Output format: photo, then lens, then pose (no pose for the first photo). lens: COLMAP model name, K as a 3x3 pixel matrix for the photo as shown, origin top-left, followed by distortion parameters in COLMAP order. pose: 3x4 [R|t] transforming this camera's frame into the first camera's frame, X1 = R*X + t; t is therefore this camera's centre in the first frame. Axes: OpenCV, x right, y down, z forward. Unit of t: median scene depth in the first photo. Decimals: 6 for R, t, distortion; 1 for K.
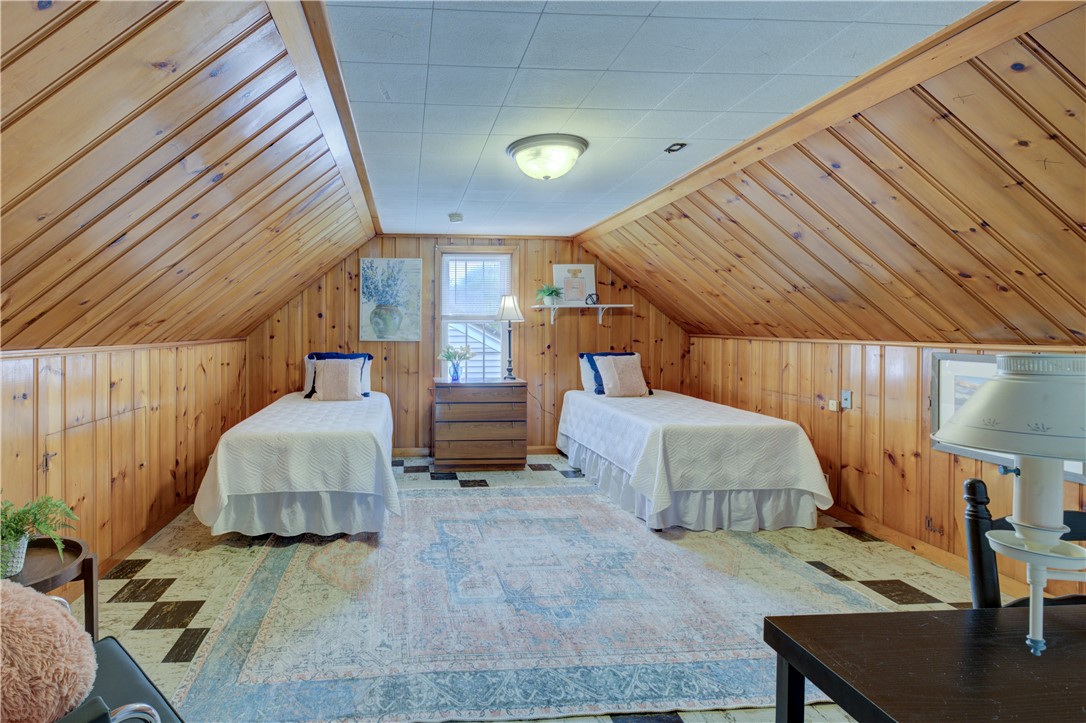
lens RADIAL K [[493.5, 0, 570.8], [0, 493.5, 334.6], [0, 0, 1]] dist [-0.000132, -0.000733]
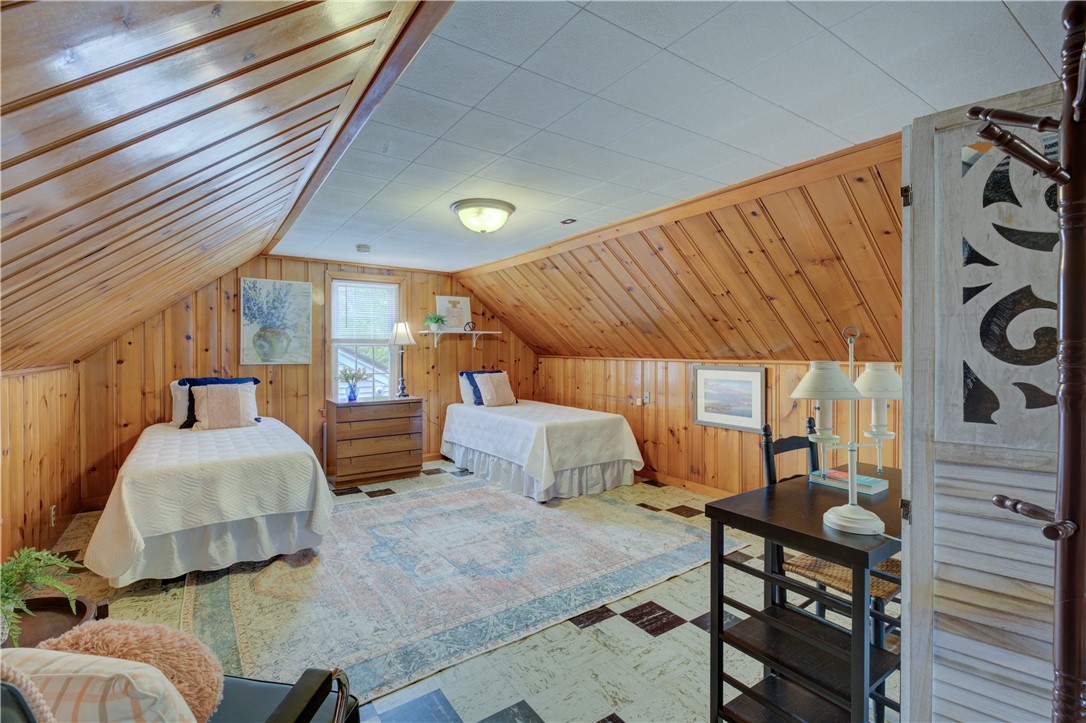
lens RADIAL K [[493.5, 0, 537.8], [0, 493.5, 356.7], [0, 0, 1]] dist [-0.000132, -0.000733]
pose [[0.857224, -0.008374, 0.514876, -0.529684], [0.008070, 0.999963, 0.002828, -0.000786], [-0.514881, 0.001731, 0.857260, -0.136693]]
